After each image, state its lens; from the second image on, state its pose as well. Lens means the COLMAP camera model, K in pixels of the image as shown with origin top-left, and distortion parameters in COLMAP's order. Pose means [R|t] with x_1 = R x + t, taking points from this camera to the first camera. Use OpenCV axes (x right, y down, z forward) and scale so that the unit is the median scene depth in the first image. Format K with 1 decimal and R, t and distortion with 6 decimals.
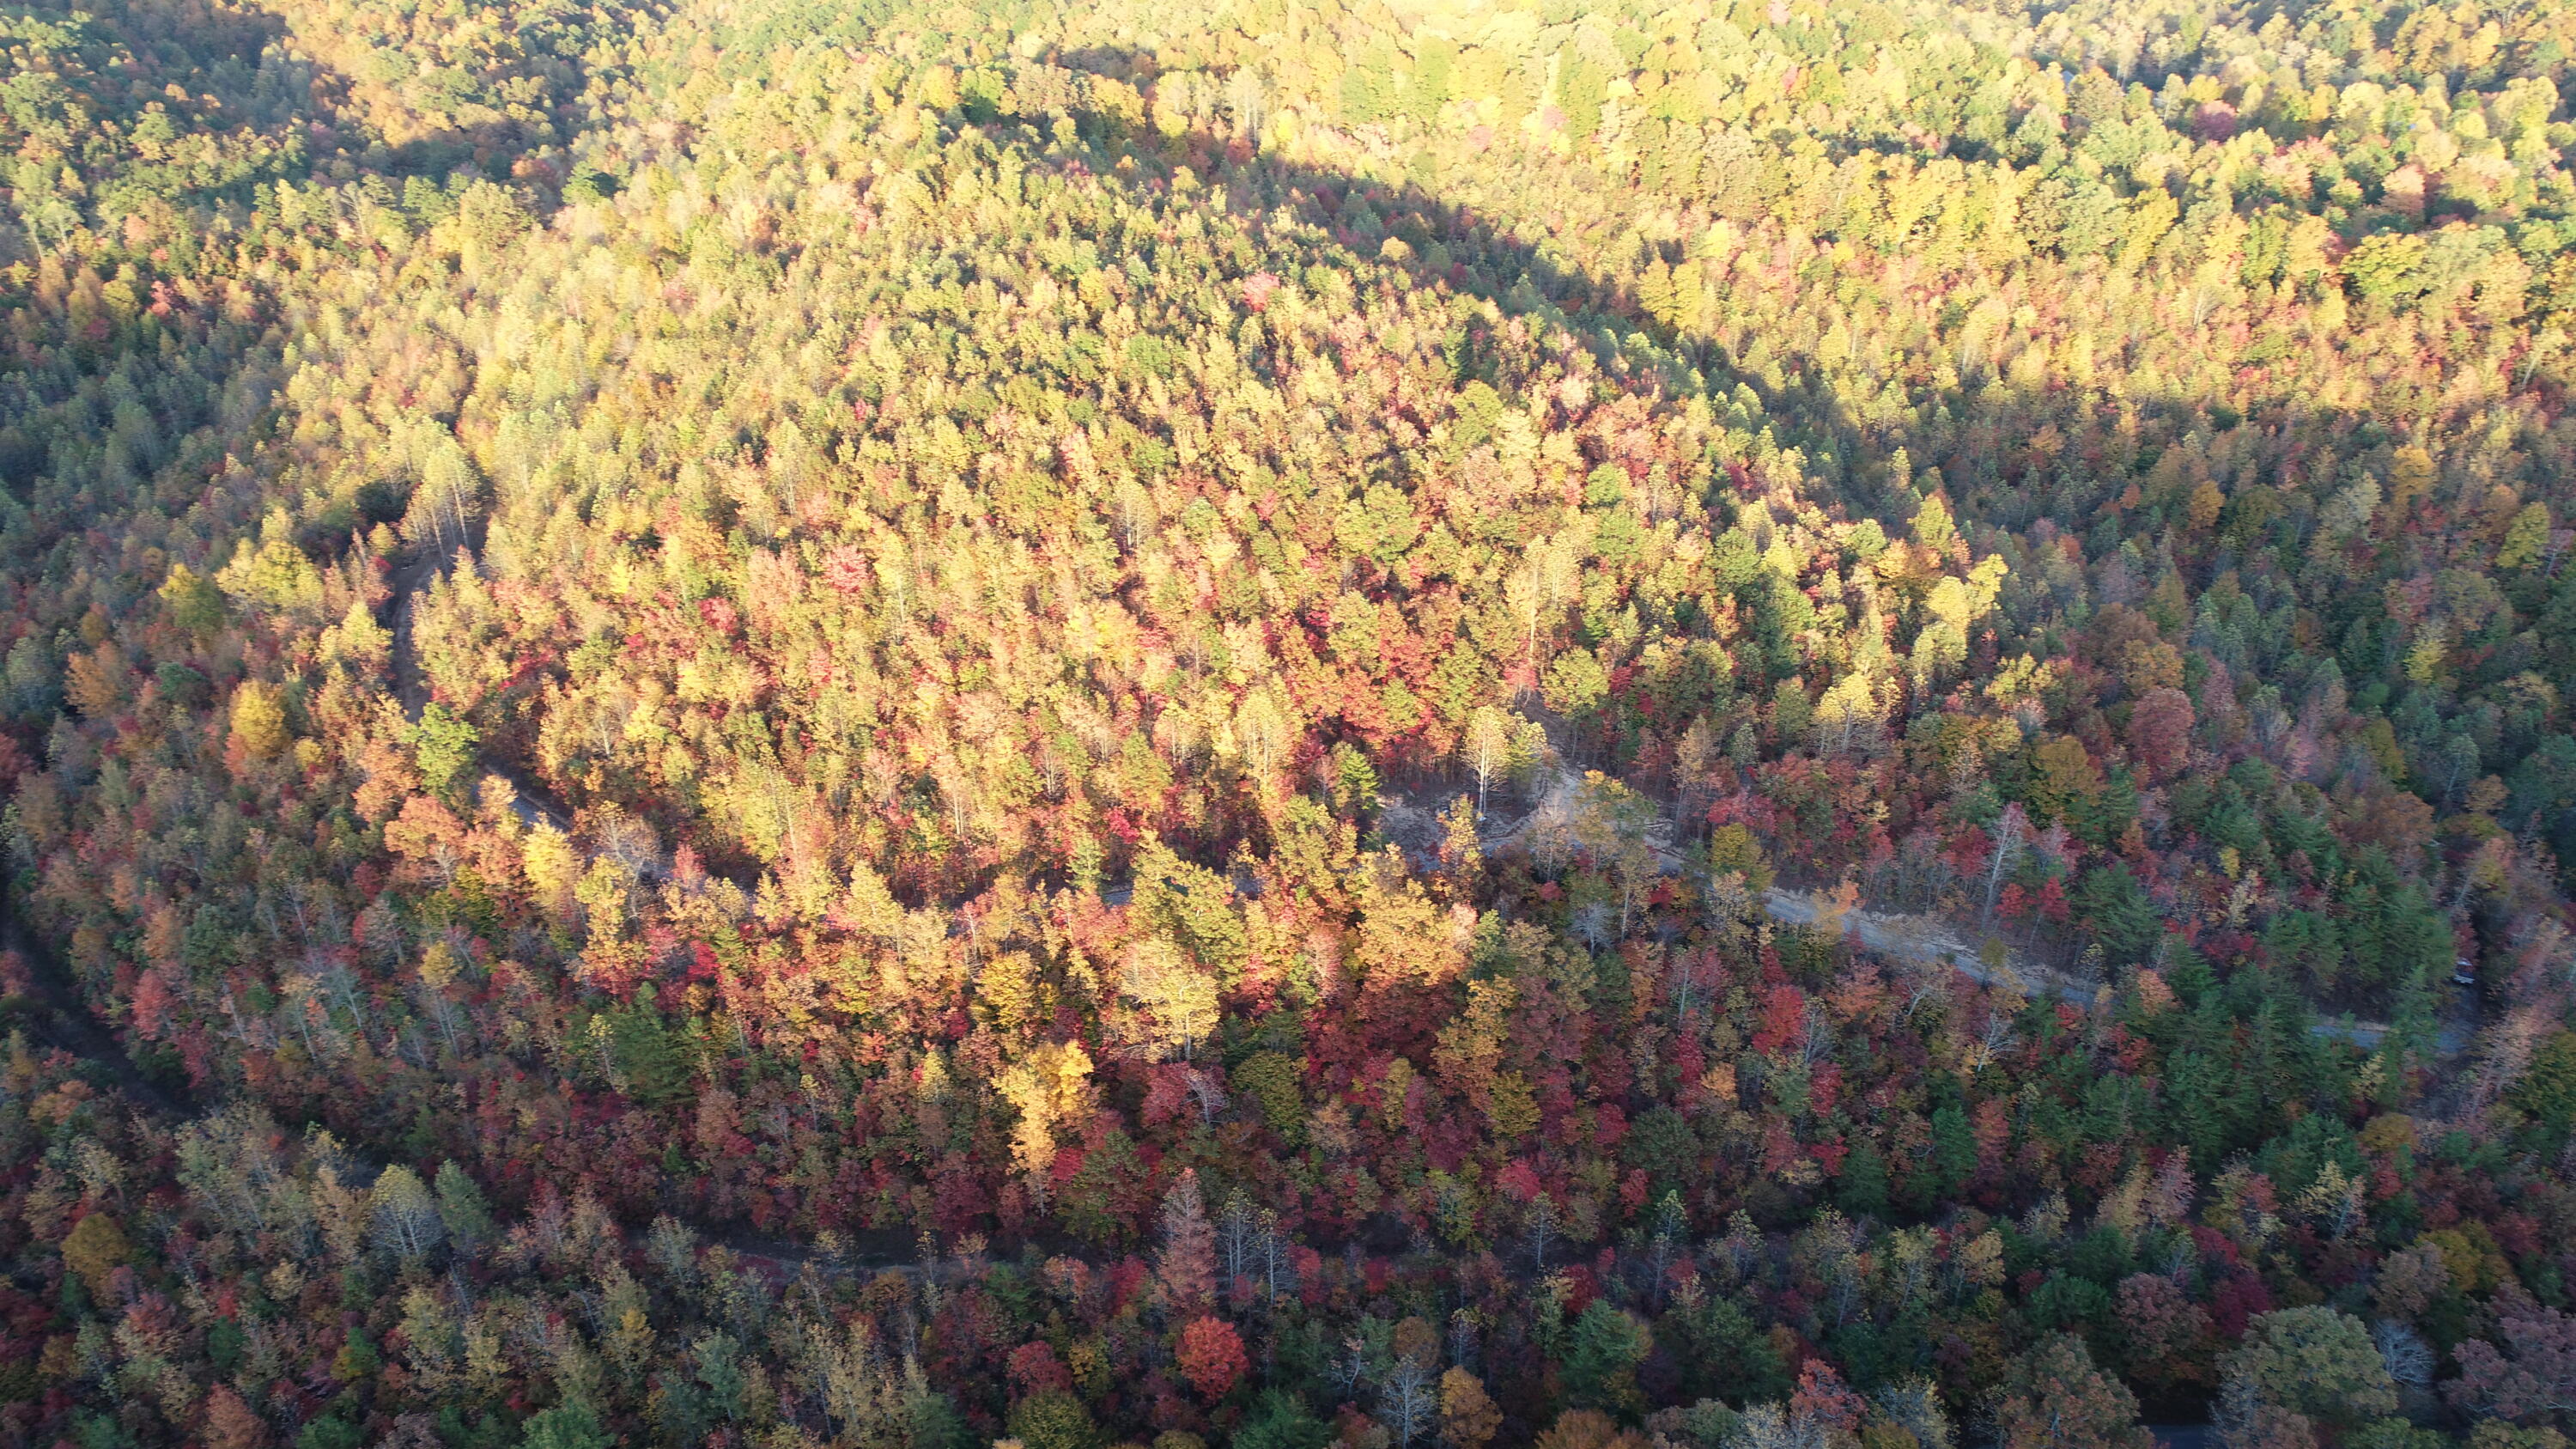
lens RADIAL K [[1734.9, 0, 1286.0], [0, 1734.9, 723.9], [0, 0, 1]] dist [-0.000859, 0.001637]
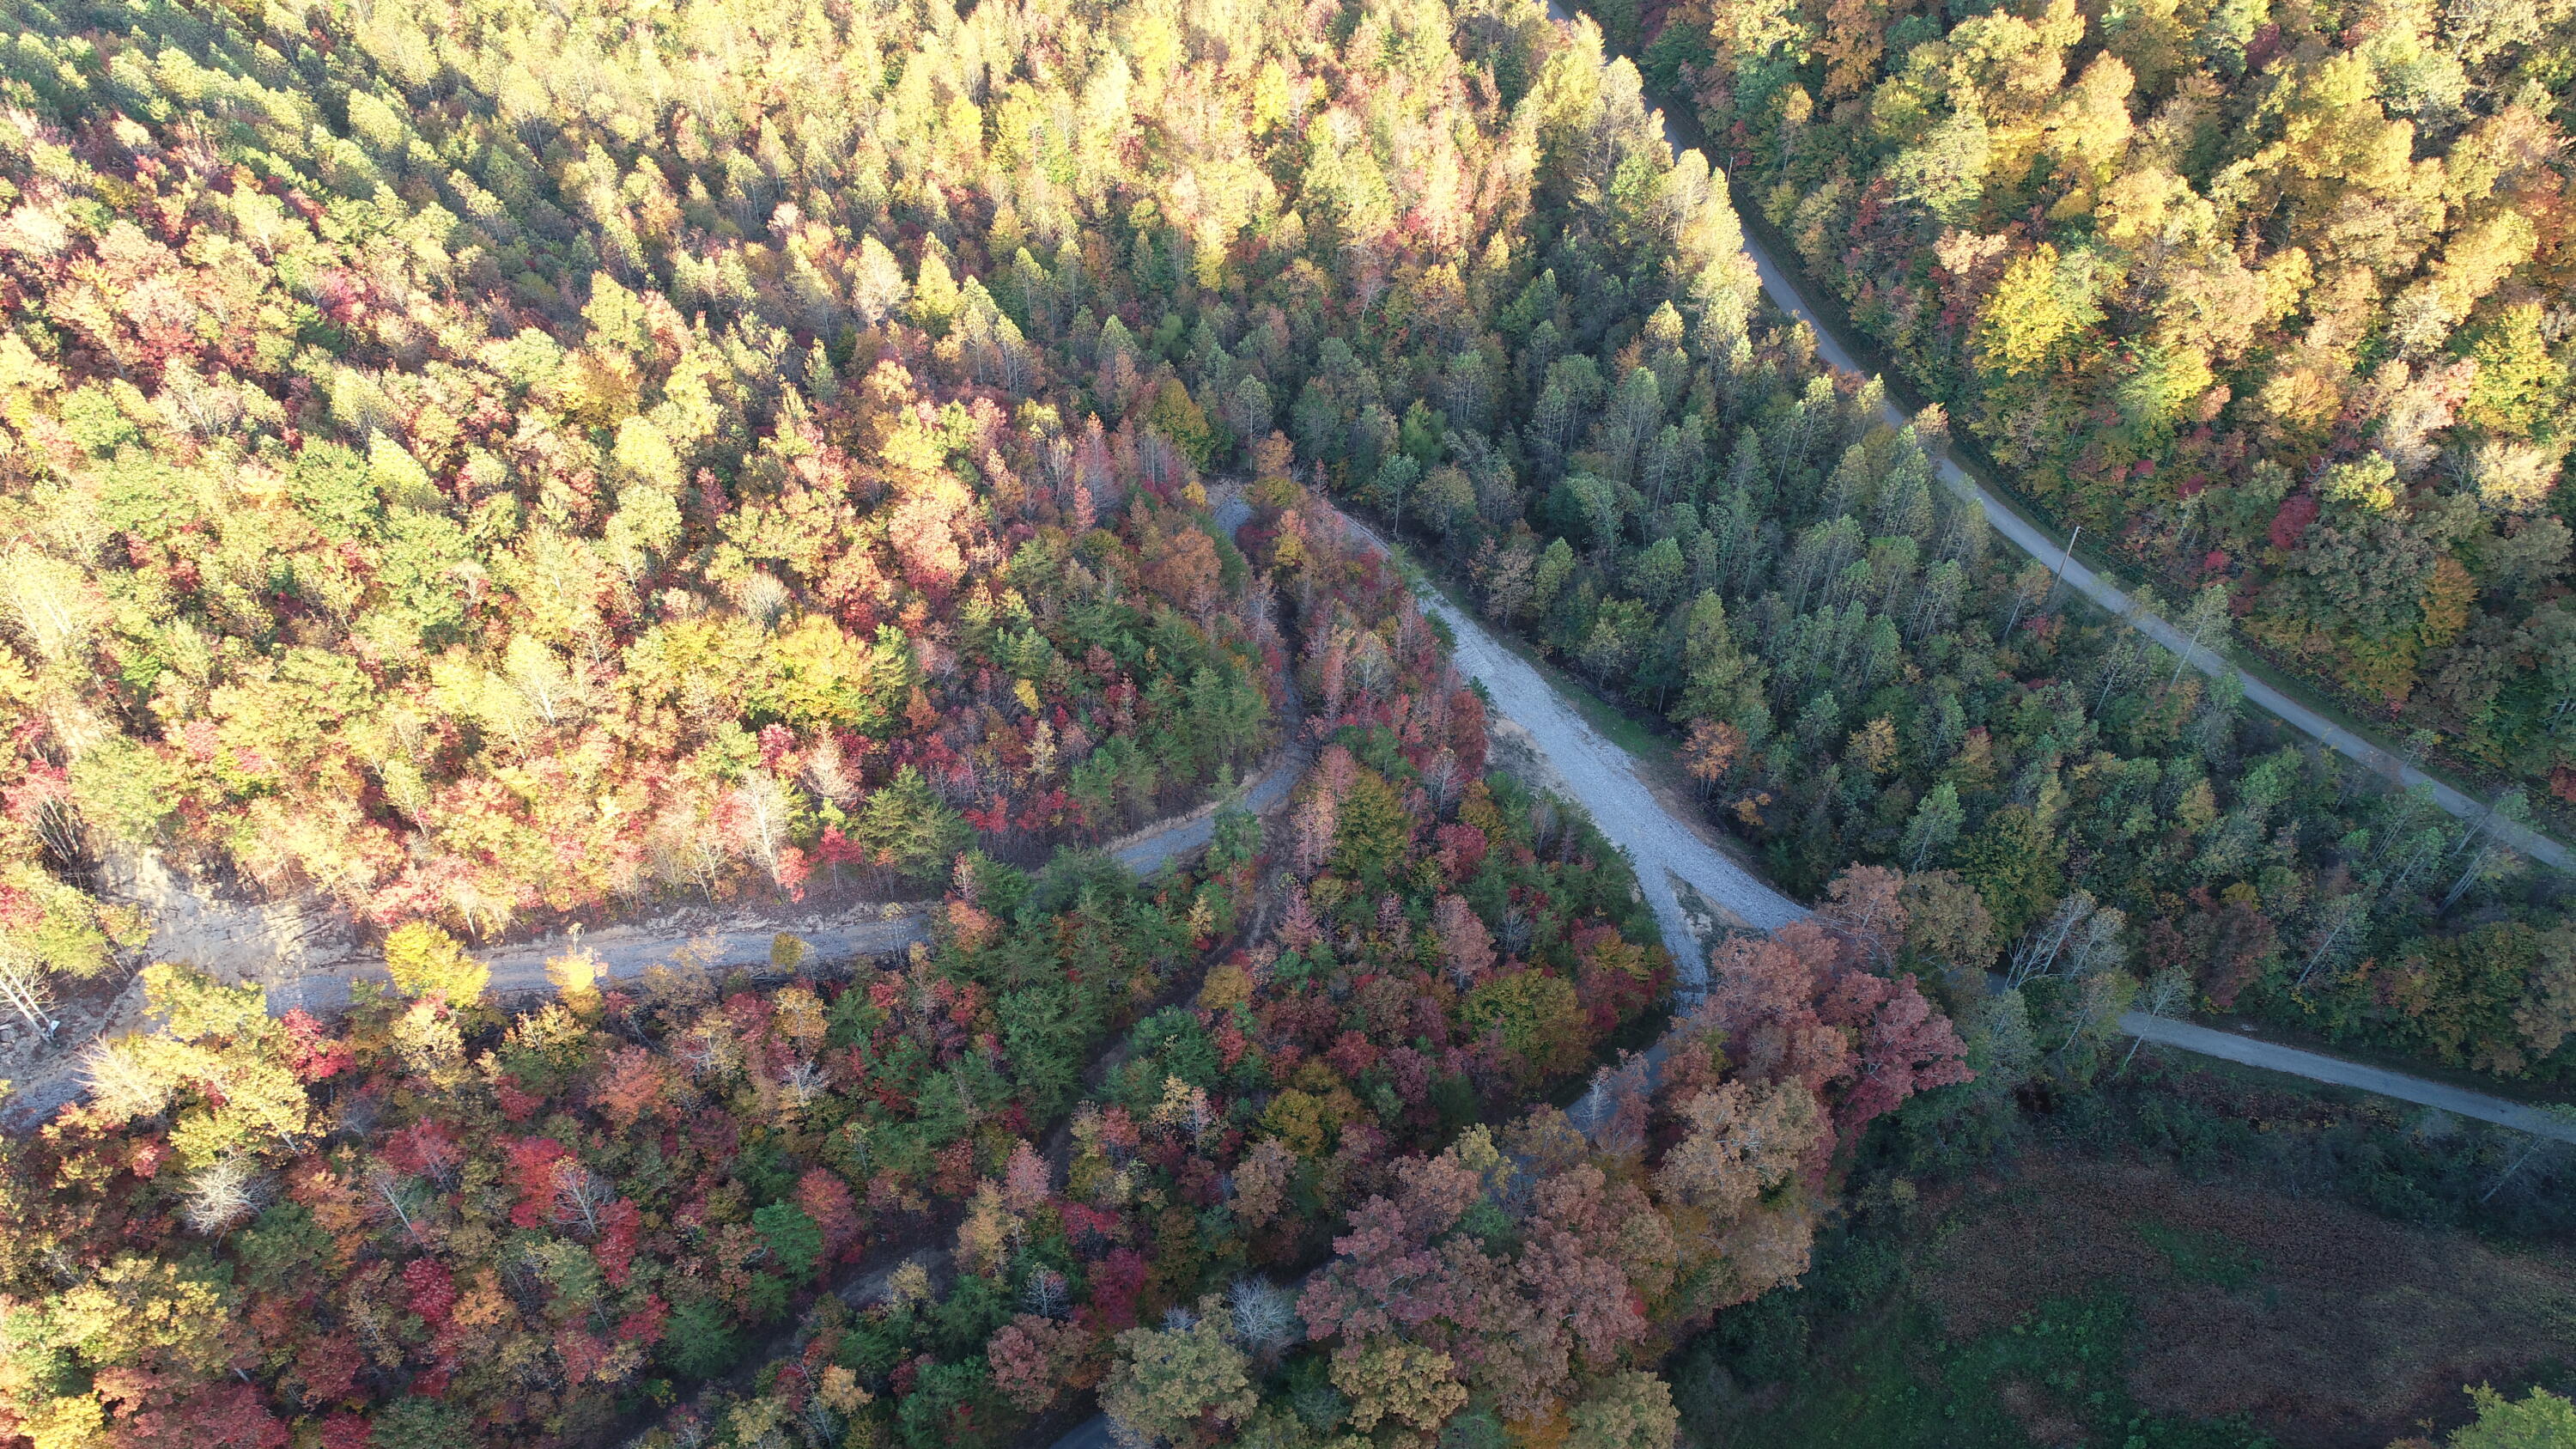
lens RADIAL K [[1734.9, 0, 1289.6], [0, 1734.9, 725.7], [0, 0, 1]] dist [-0.000859, 0.001637]
pose [[0.825545, -0.375808, 0.421003, 0.255865], [0.228046, 0.904545, 0.360267, -0.178314], [-0.516208, -0.201409, 0.832445, 0.179841]]
